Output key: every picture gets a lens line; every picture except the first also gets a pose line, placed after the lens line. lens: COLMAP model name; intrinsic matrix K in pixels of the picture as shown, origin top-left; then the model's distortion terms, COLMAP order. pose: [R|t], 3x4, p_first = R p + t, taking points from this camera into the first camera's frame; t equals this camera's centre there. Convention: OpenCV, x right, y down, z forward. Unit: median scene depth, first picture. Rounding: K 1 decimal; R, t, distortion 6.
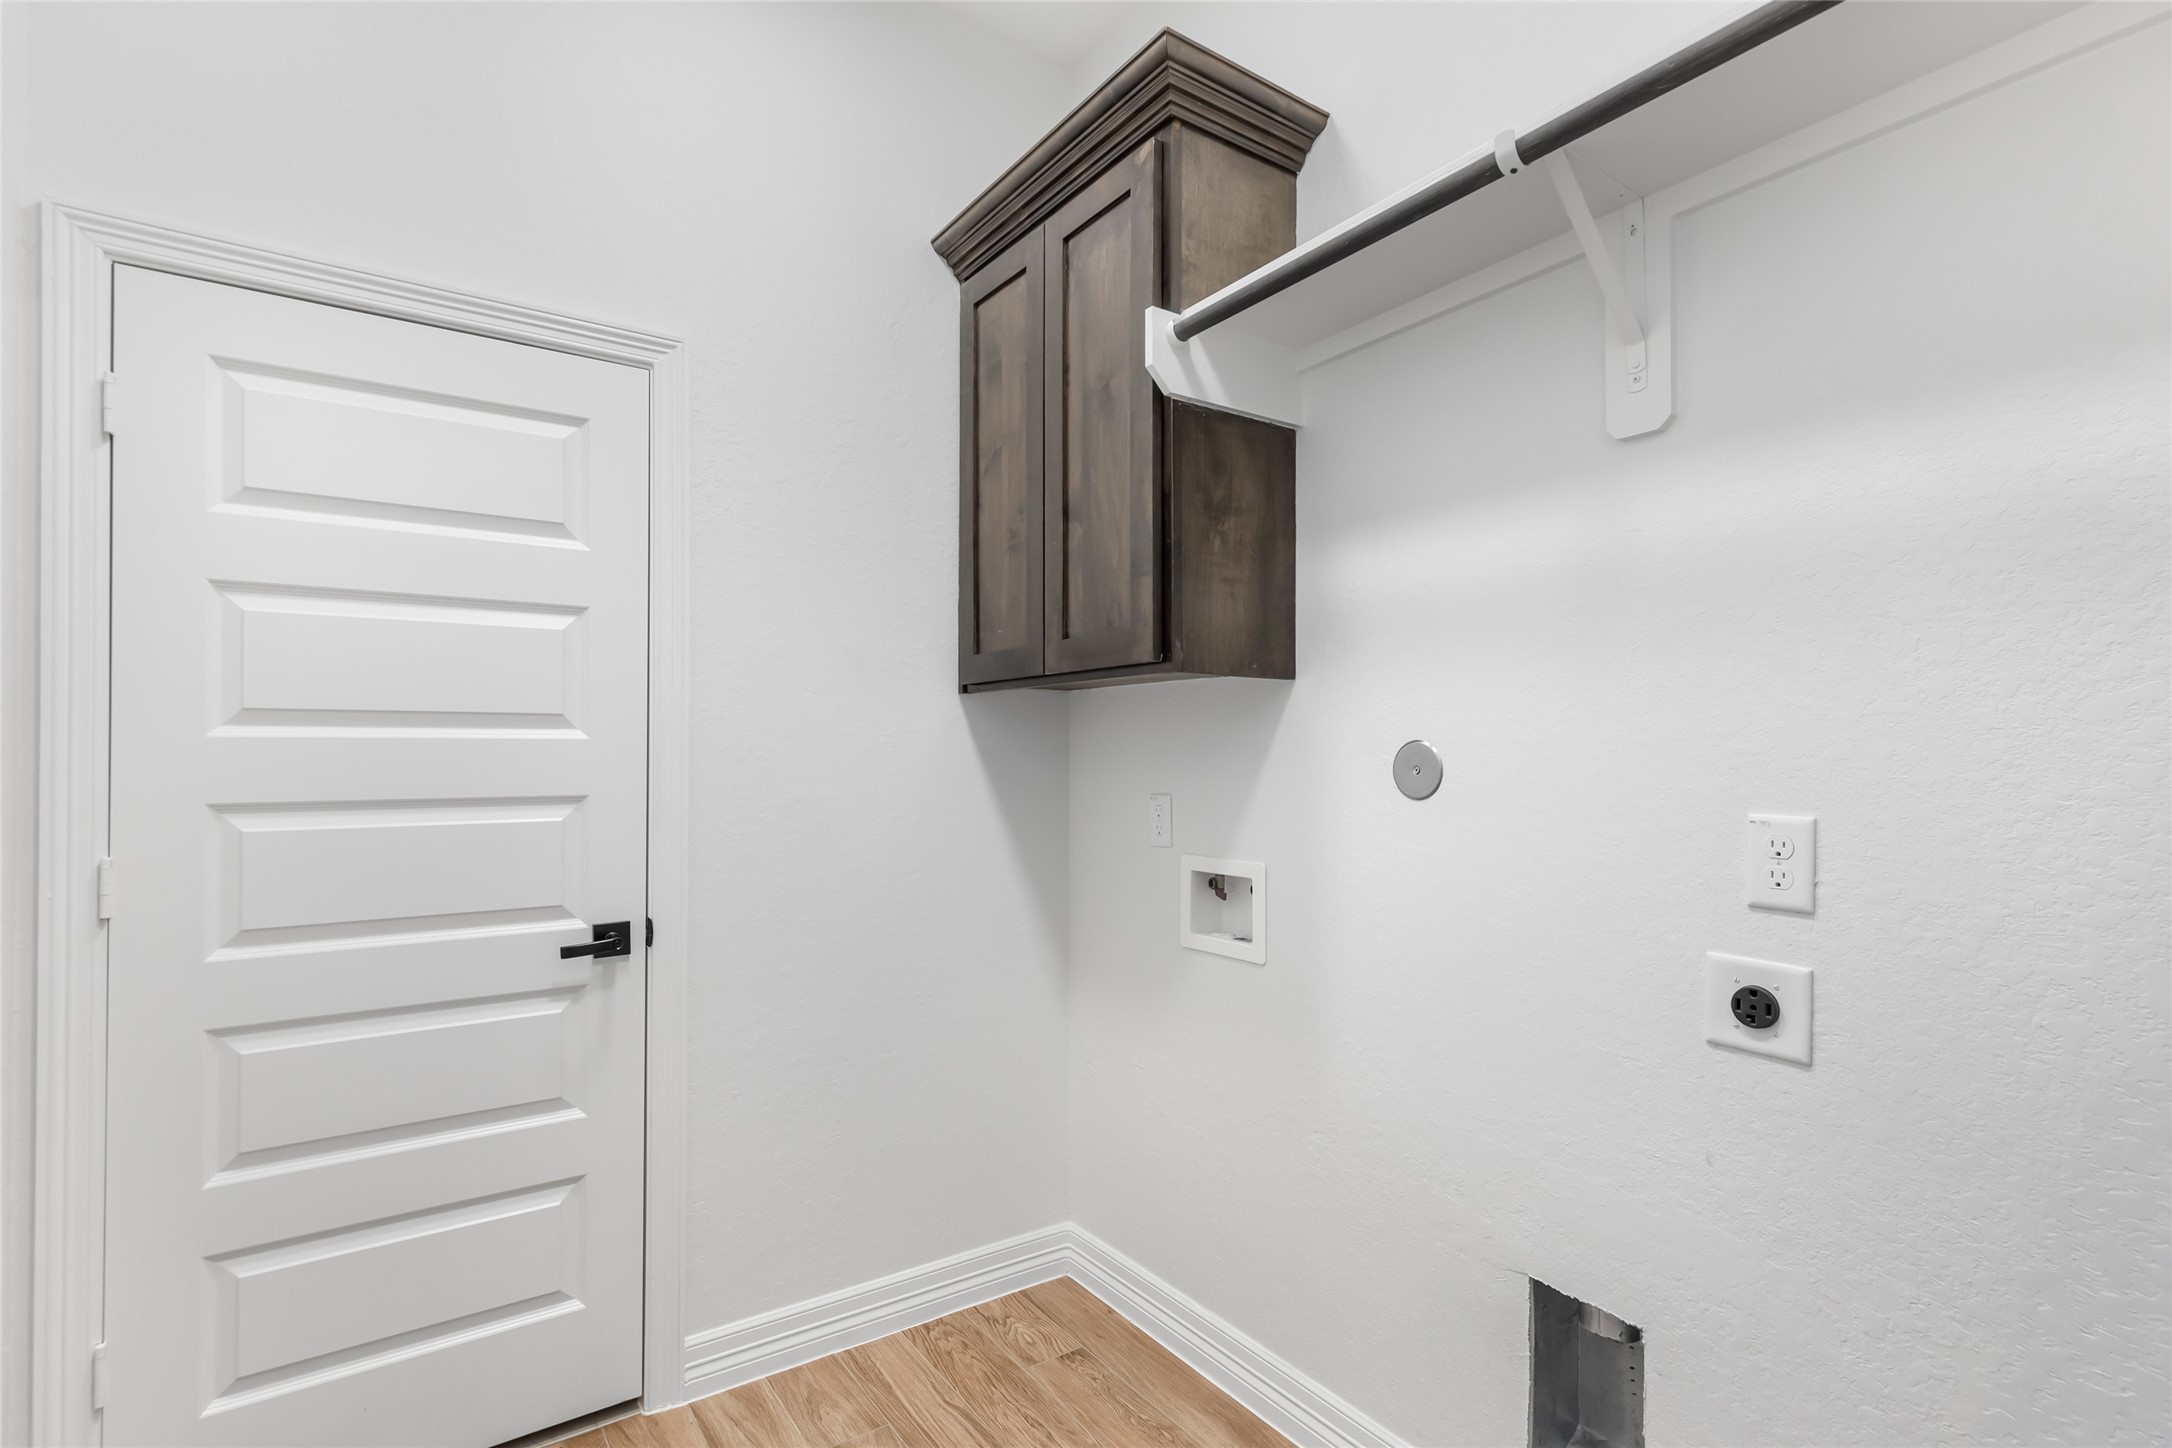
lens RADIAL K [[1040.1, 0, 1068.7], [0, 1040.1, 740.7], [0, 0, 1]] dist [0.007545, -0.003712]
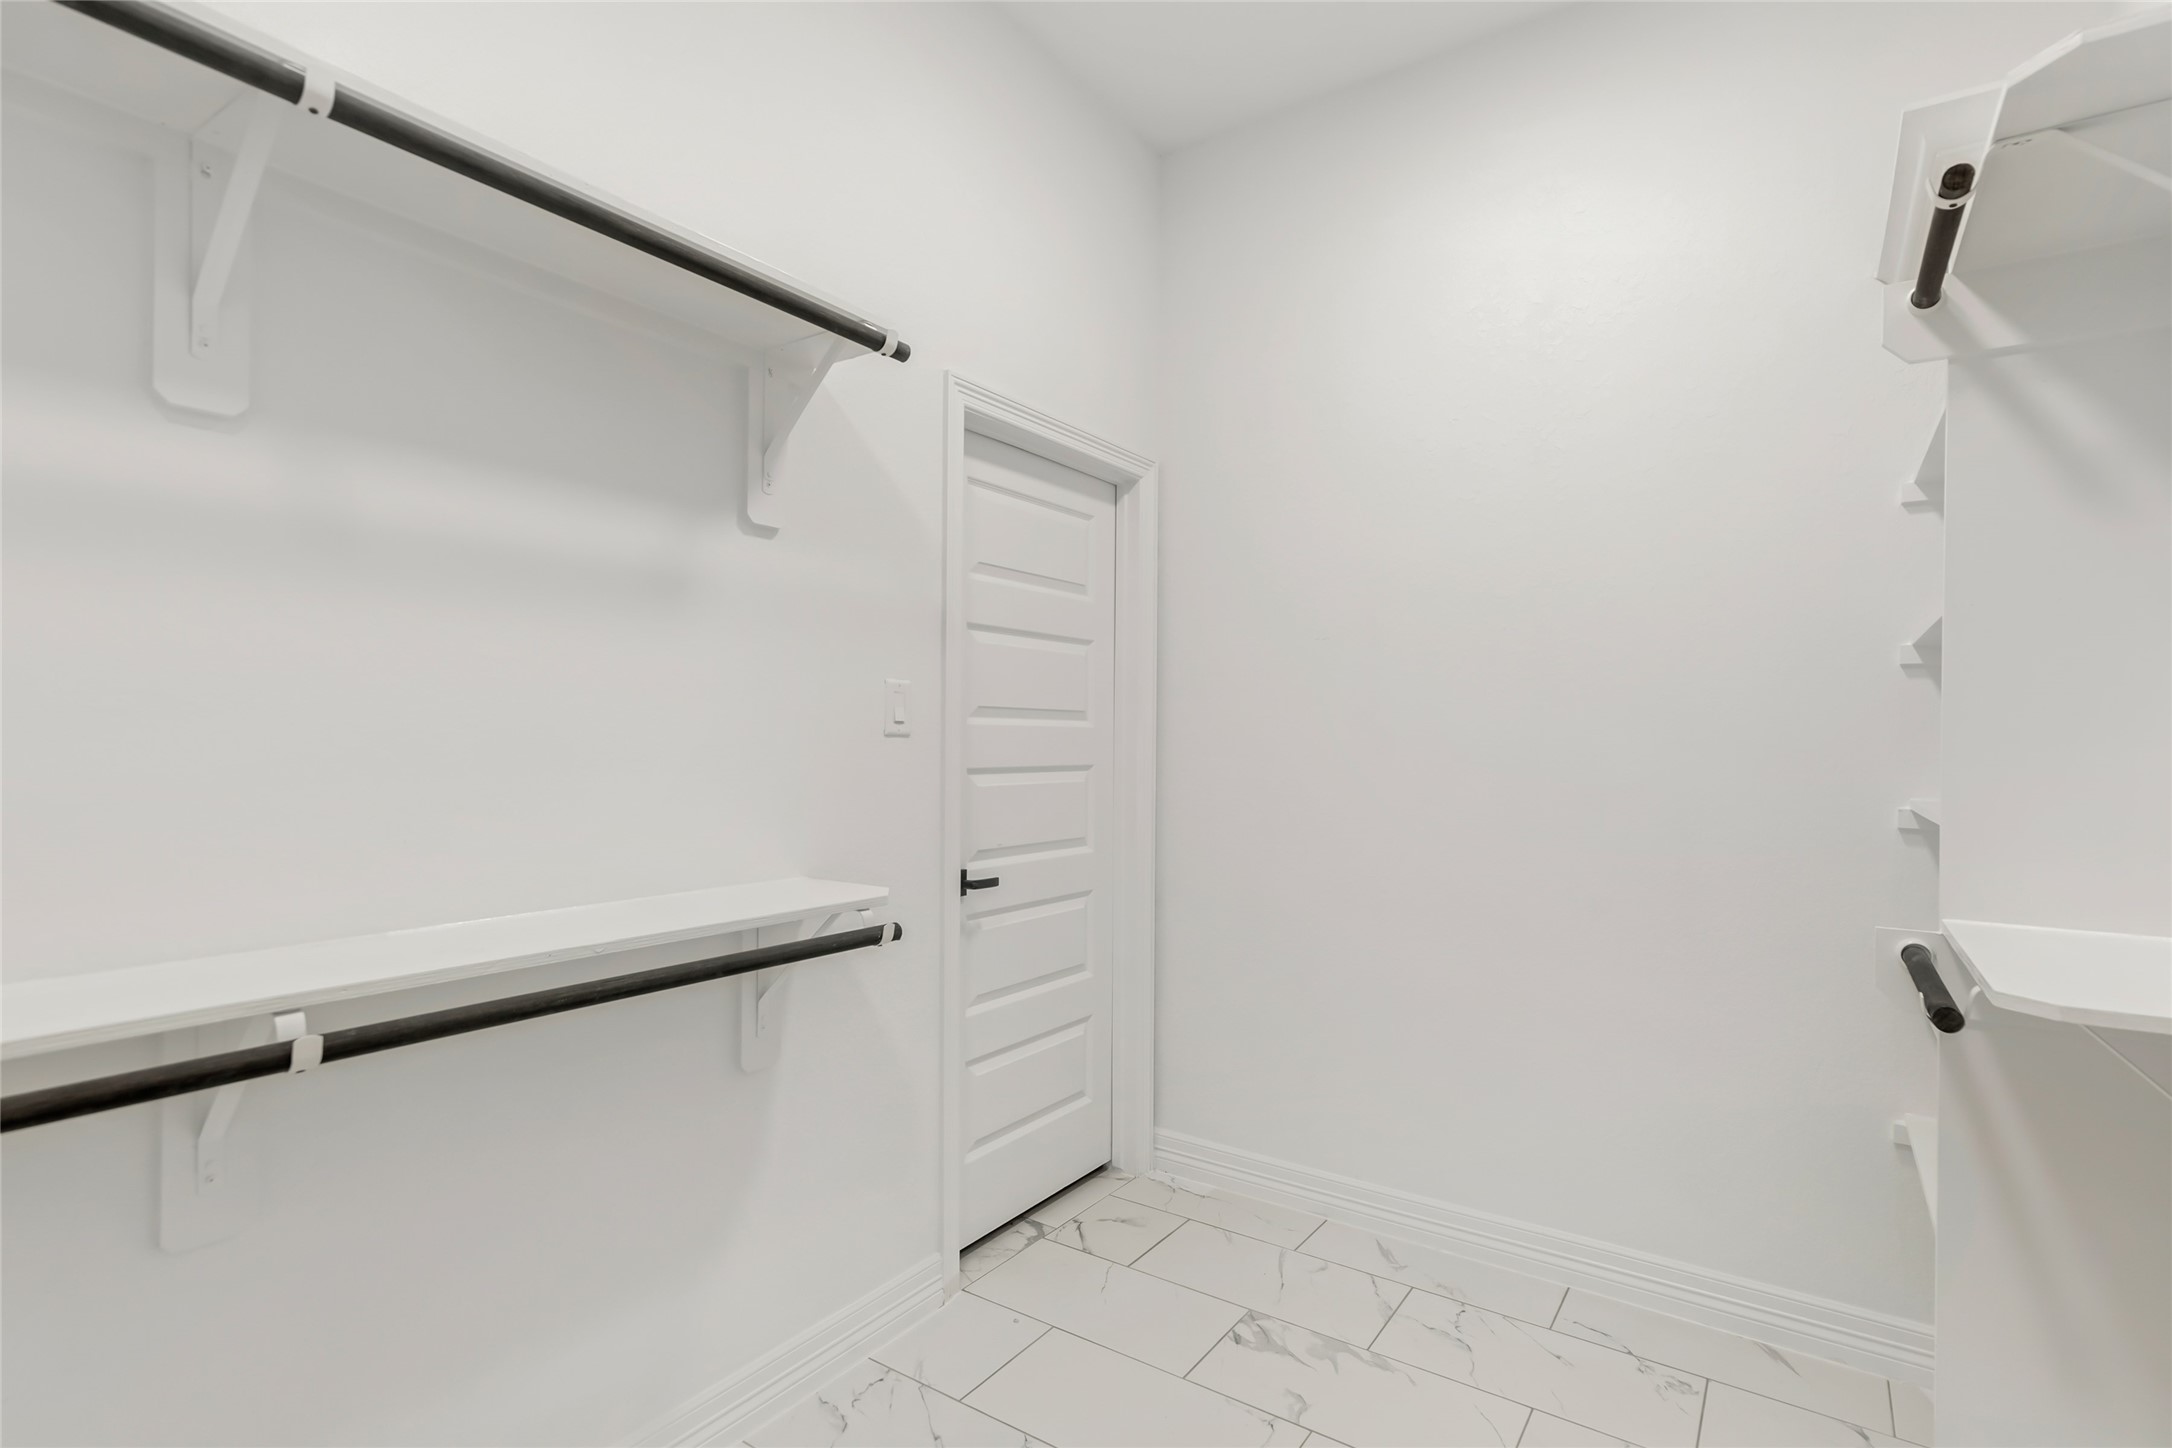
lens RADIAL K [[1040.1, 0, 1089.3], [0, 1040.1, 745.0], [0, 0, 1]] dist [0.007545, -0.003712]
pose [[0.942717, -0.002120, 0.333587, -1.139726], [-0.000359, 0.999973, 0.007369, 0.014941], [-0.333593, -0.007067, 0.942691, -0.497181]]
